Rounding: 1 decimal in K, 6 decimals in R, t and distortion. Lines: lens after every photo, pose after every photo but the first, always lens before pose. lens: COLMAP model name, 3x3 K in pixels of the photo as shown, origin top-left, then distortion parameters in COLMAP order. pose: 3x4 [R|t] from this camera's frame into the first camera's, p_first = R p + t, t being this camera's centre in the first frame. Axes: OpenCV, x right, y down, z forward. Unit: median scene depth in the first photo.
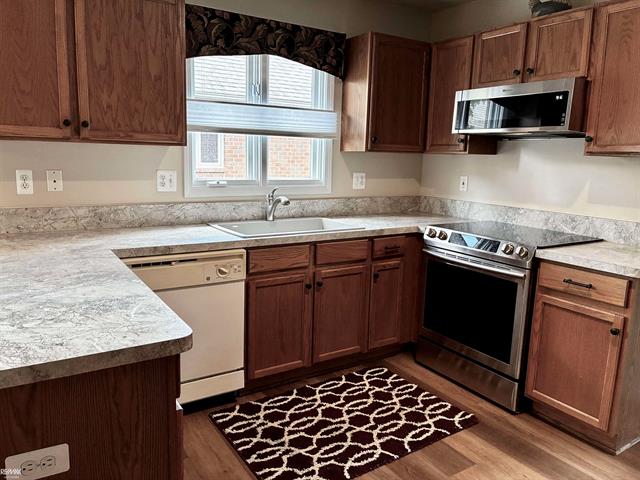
lens RADIAL K [[481.2, 0, 326.6], [0, 481.2, 238.3], [0, 0, 1]] dist [0.013023, -0.000884]
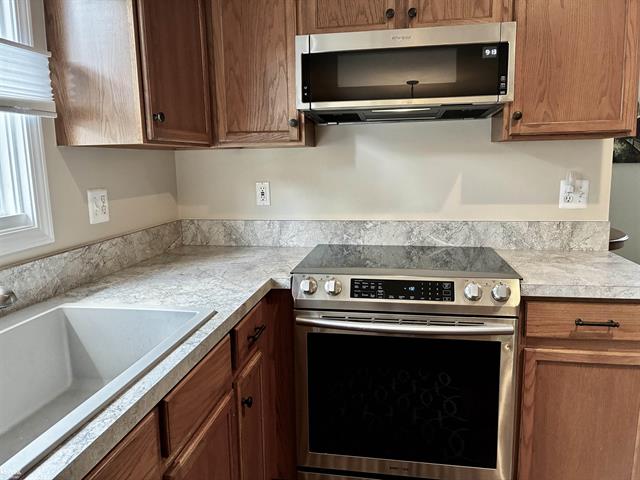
lens RADIAL K [[481.2, 0, 326.6], [0, 481.2, 238.3], [0, 0, 1]] dist [0.013023, -0.000884]
pose [[0.682454, -0.154748, 0.714360, -0.151819], [0.161342, 0.985118, 0.059266, -0.092744], [-0.712900, 0.074810, 0.697264, 0.579791]]
